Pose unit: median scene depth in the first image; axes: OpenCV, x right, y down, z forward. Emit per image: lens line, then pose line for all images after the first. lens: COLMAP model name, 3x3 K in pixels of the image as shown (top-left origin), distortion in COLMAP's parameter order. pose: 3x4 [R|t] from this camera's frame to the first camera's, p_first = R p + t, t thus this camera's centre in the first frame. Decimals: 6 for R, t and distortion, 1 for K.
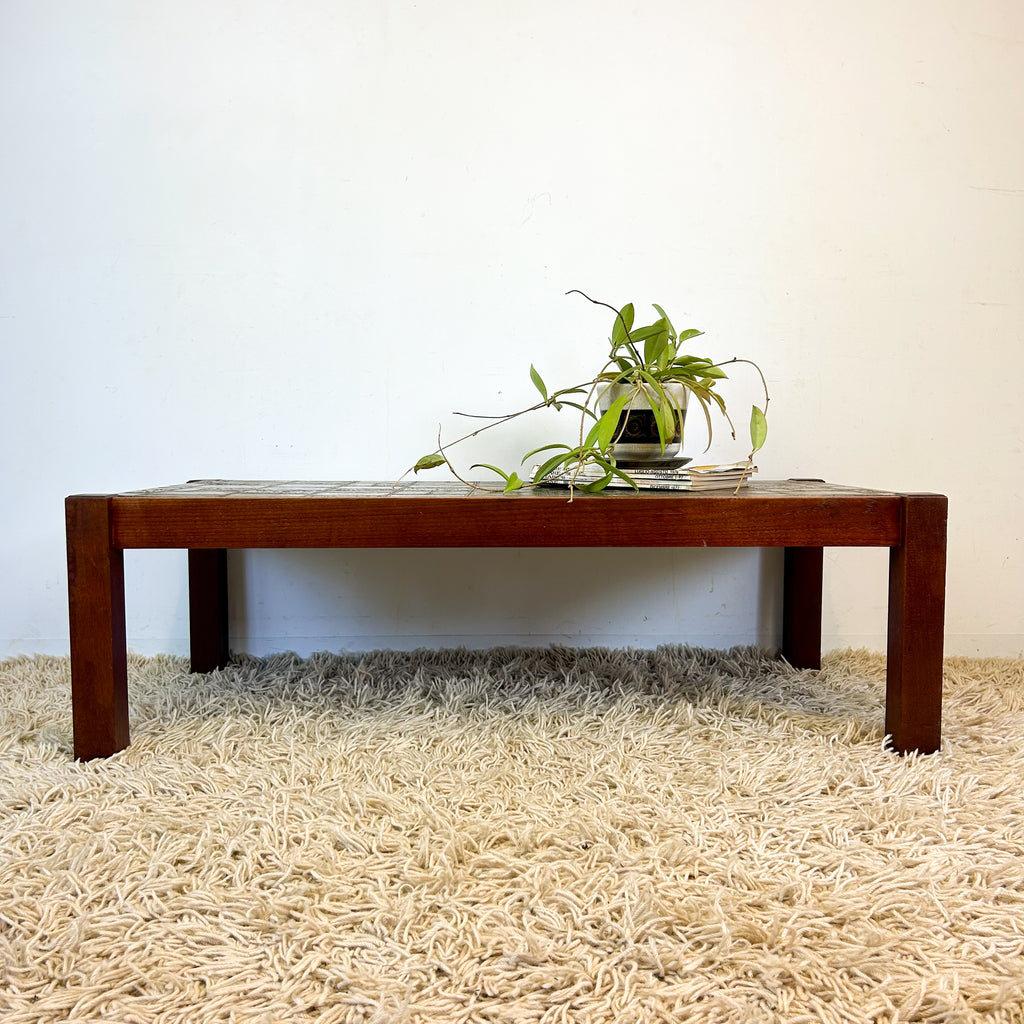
lens RADIAL K [[1037.1, 0, 518.8], [0, 1037.1, 520.4], [0, 0, 1]] dist [0.158527, -0.328511]
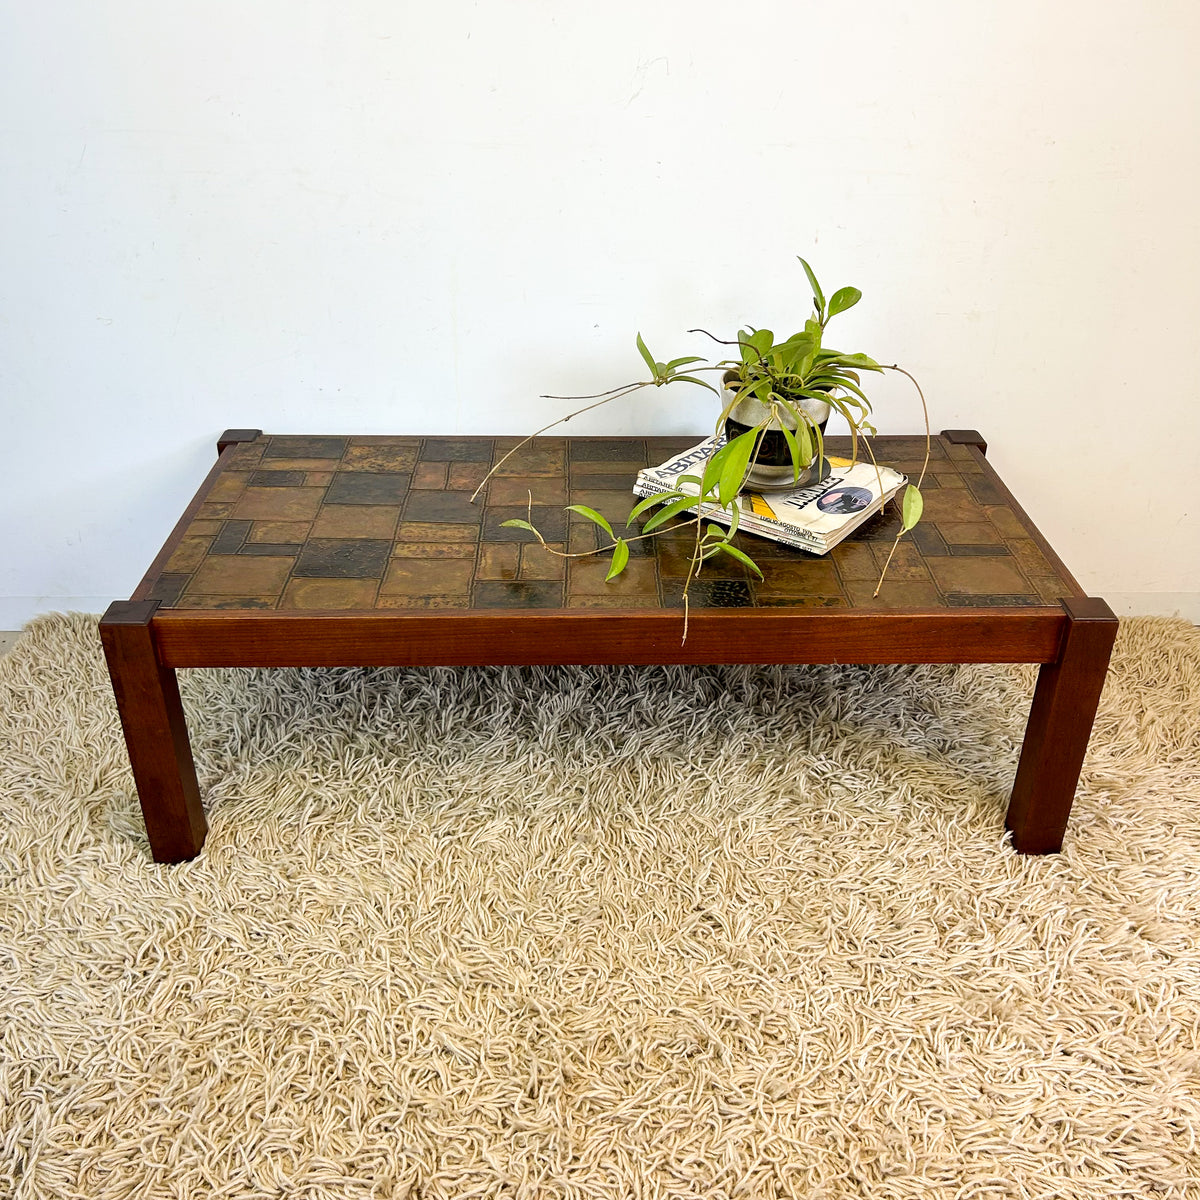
lens RADIAL K [[1210.1, 0, 616.7], [0, 1210.1, 612.7], [0, 0, 1]] dist [0.155114, -0.333755]
pose [[0.999799, 0.007212, 0.018722, -0.024190], [-0.014661, 0.899629, 0.436410, -0.430448], [-0.013696, -0.436596, 0.899553, 0.087883]]
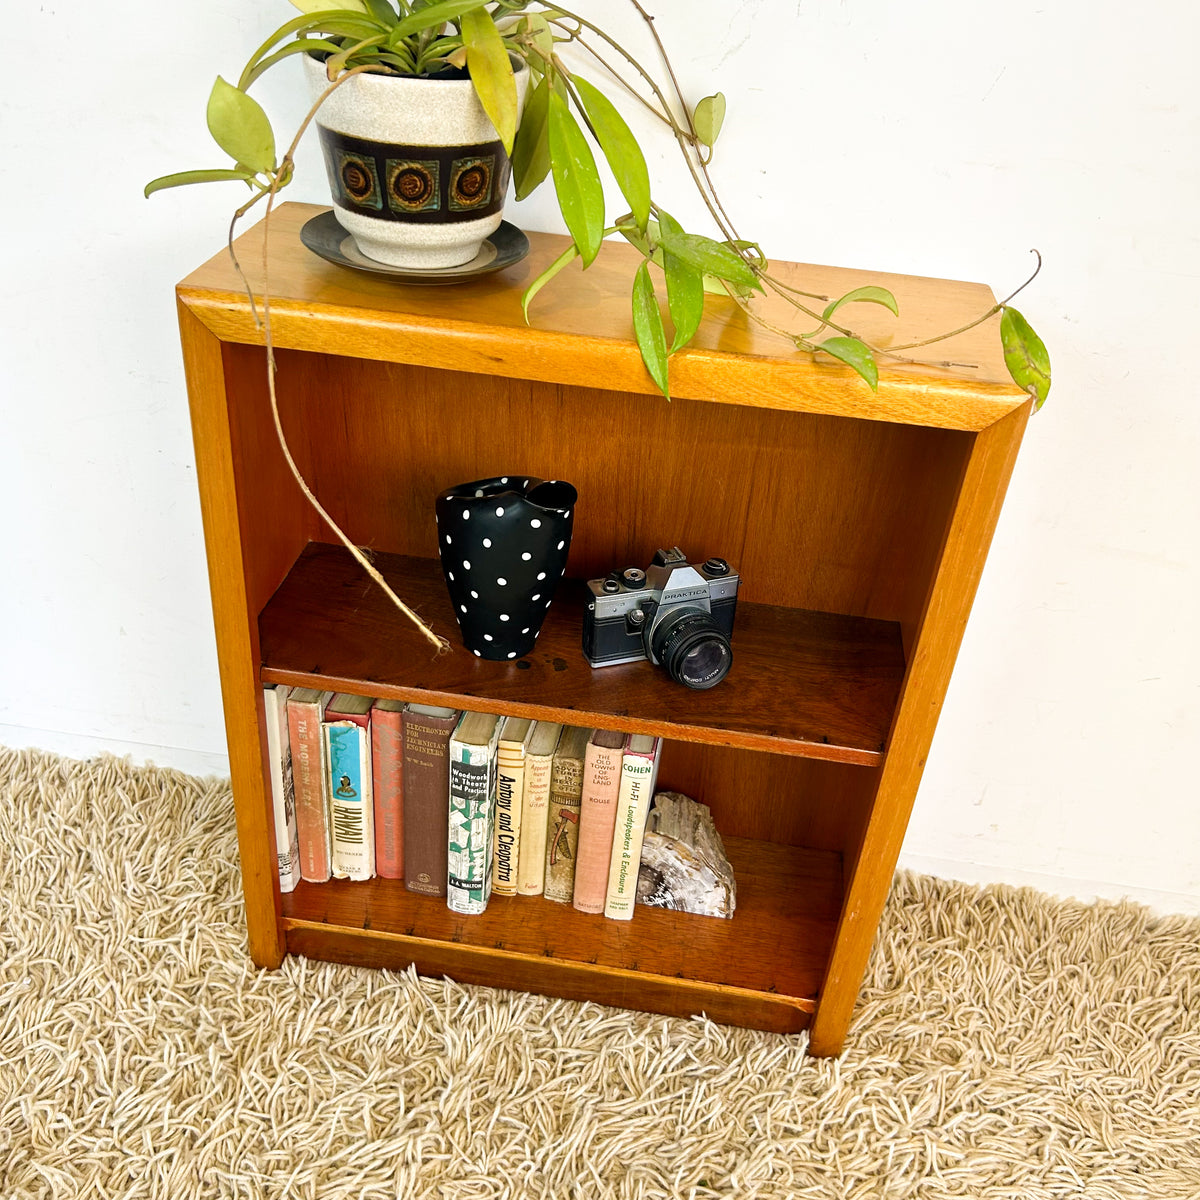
lens RADIAL K [[1215.3, 0, 608.0], [0, 1215.3, 609.9], [0, 0, 1]] dist [0.158527, -0.328511]
pose [[0.986630, 0.146271, -0.071878, 0.032738], [-0.094425, 0.872497, 0.479408, -0.412953], [0.132837, -0.466211, 0.874643, 0.600676]]
